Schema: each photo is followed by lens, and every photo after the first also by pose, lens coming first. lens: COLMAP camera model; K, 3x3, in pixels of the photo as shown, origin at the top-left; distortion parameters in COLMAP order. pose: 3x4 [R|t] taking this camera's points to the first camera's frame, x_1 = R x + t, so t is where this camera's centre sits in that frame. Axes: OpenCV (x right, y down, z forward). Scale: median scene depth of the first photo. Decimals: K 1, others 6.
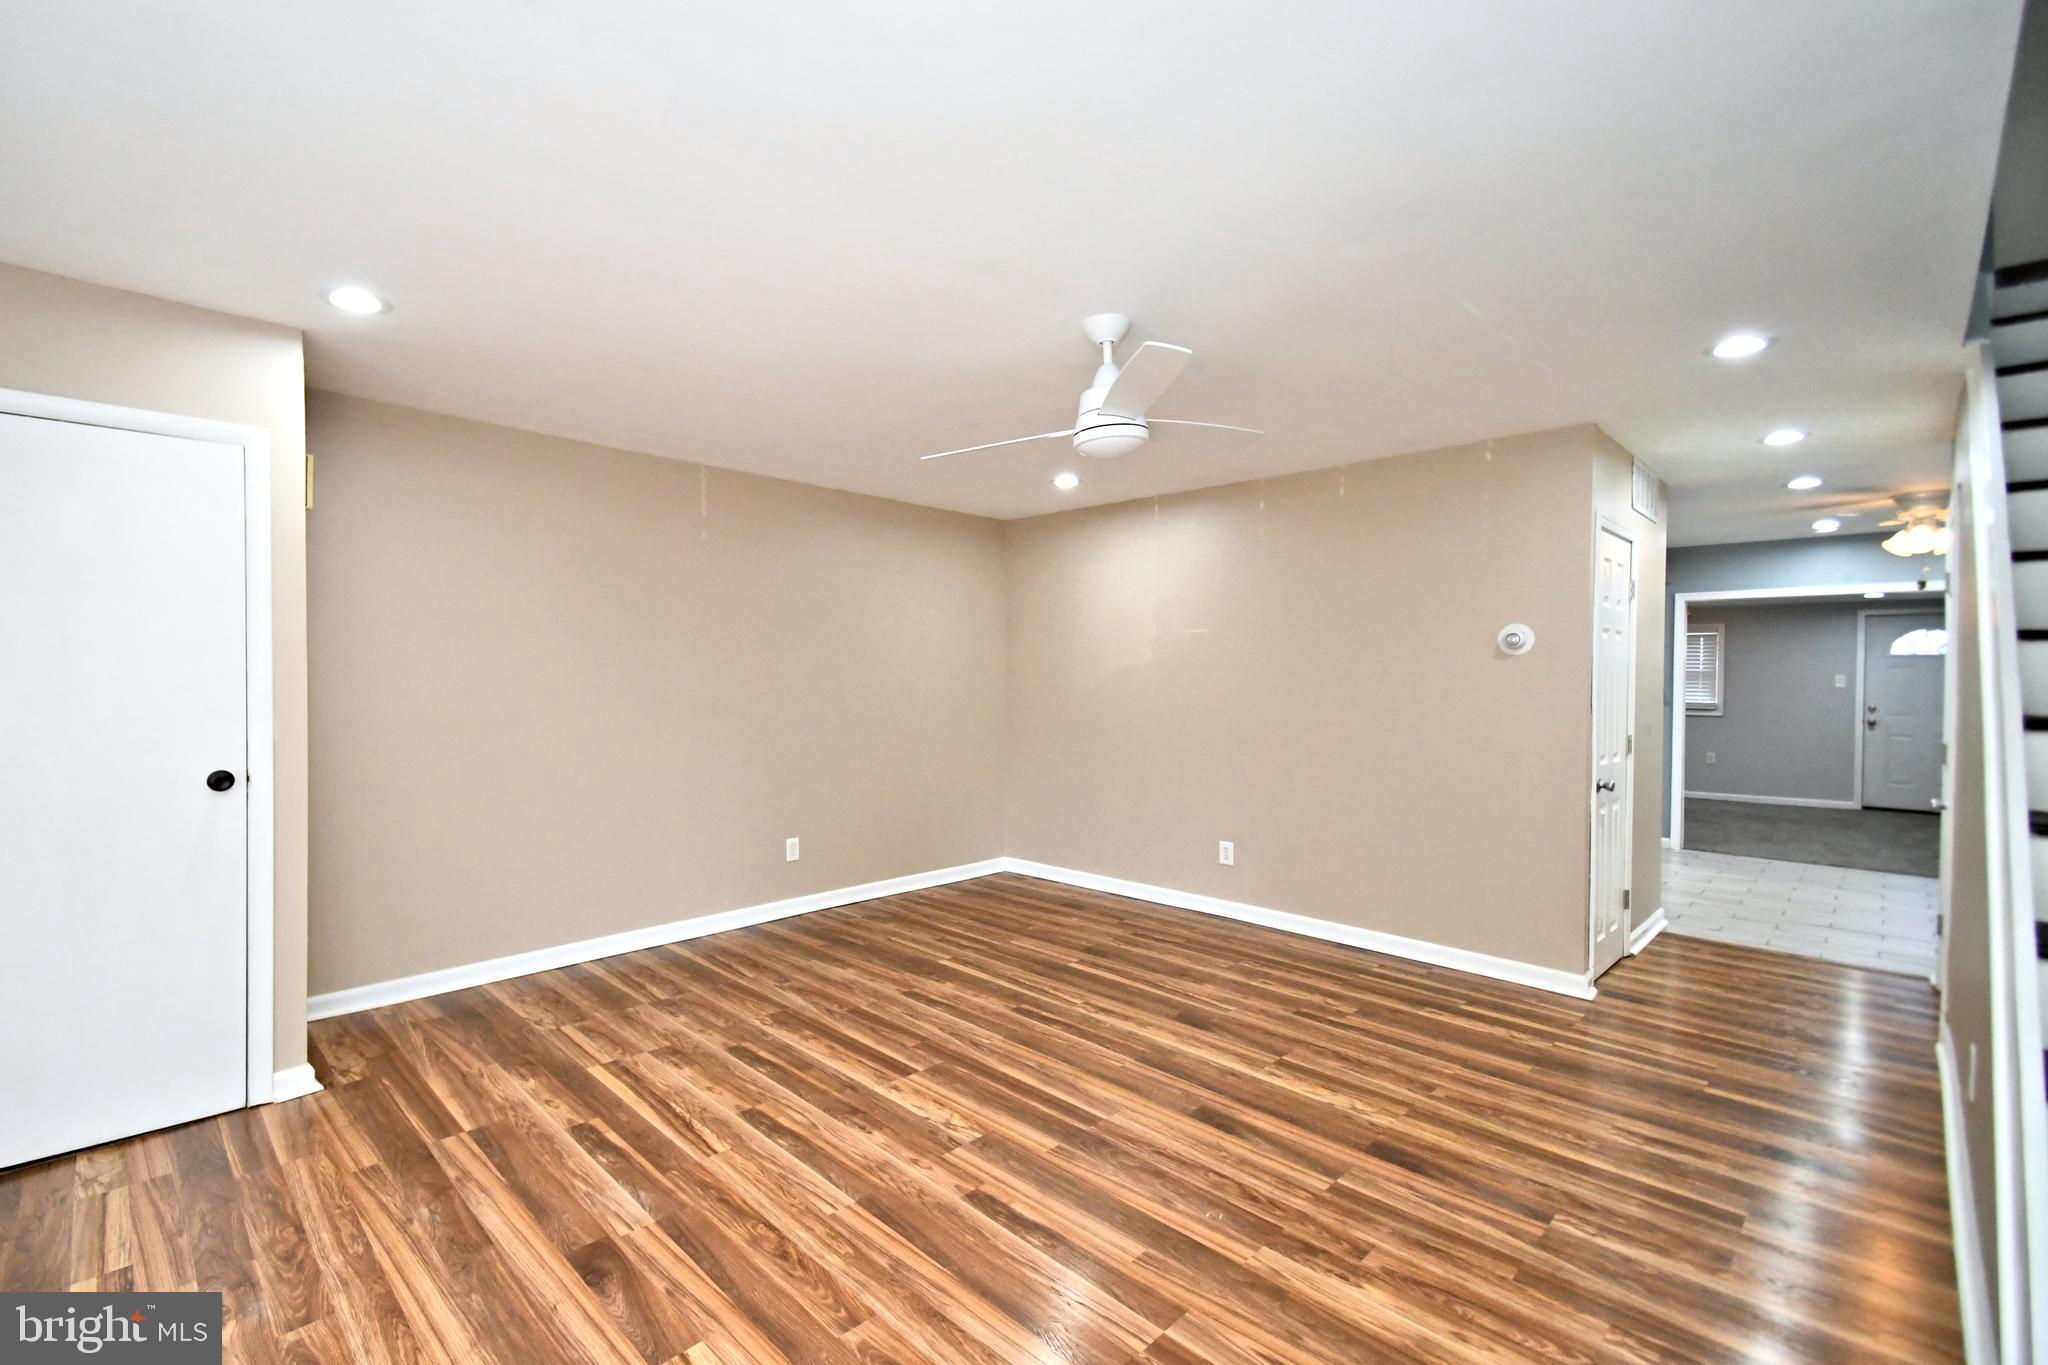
lens RADIAL K [[877.7, 0, 982.5], [0, 877.7, 687.1], [0, 0, 1]] dist [0.017437, -0.017077]
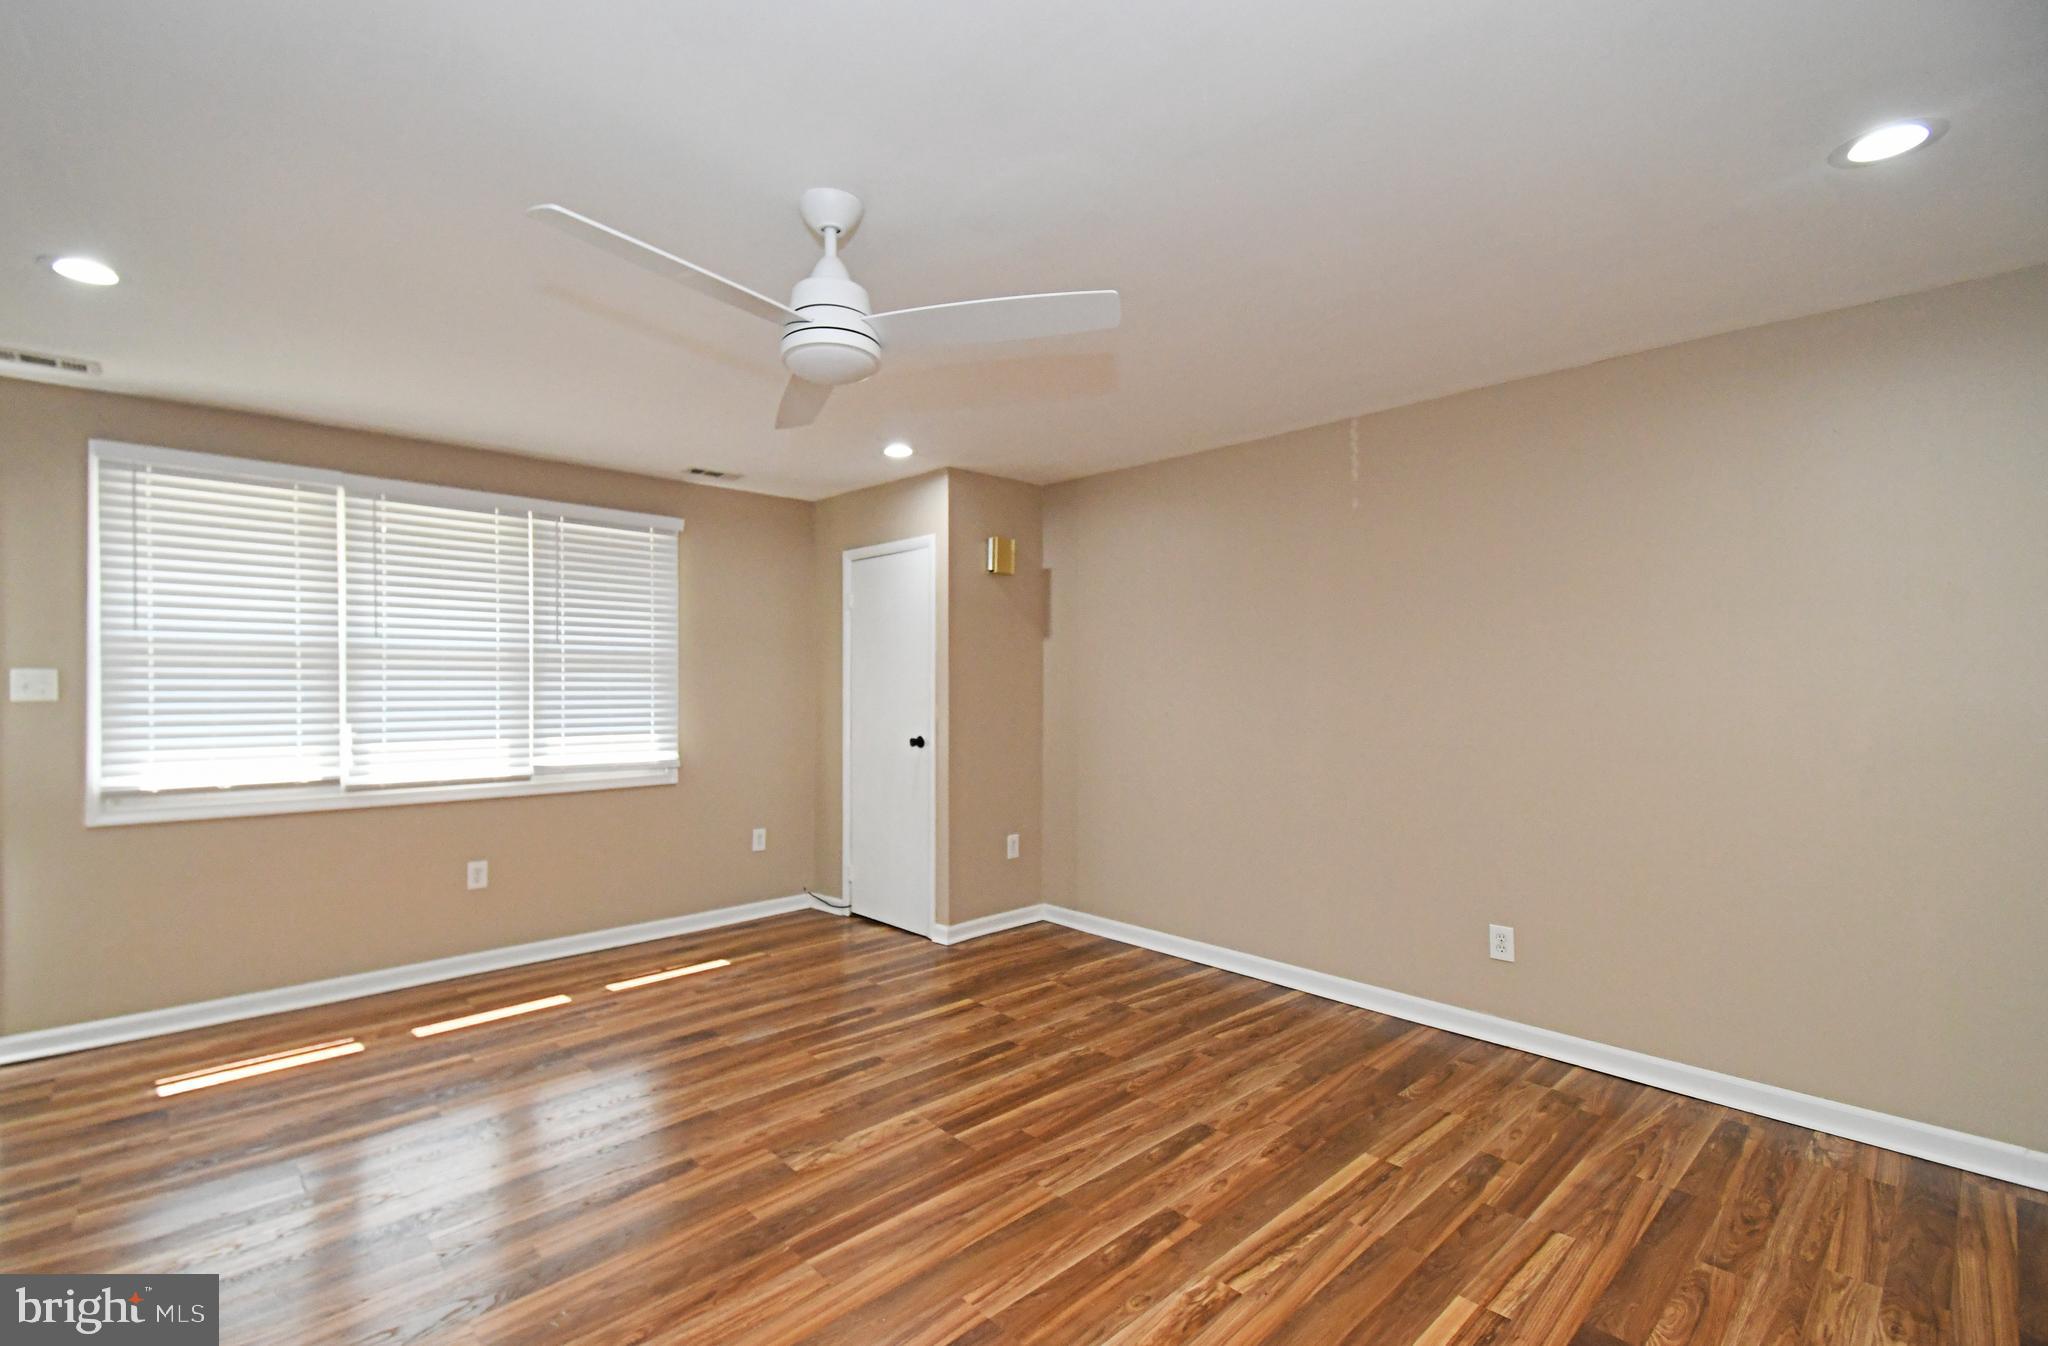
lens RADIAL K [[888.9, 0, 894.9], [0, 888.9, 669.9], [0, 0, 1]] dist [0.002230, 0.000026]
pose [[-0.070425, -0.017842, -0.997357, 0.689836], [-0.017662, 0.999706, -0.016637, 0.006192], [0.997361, 0.016444, -0.070720, 0.873561]]
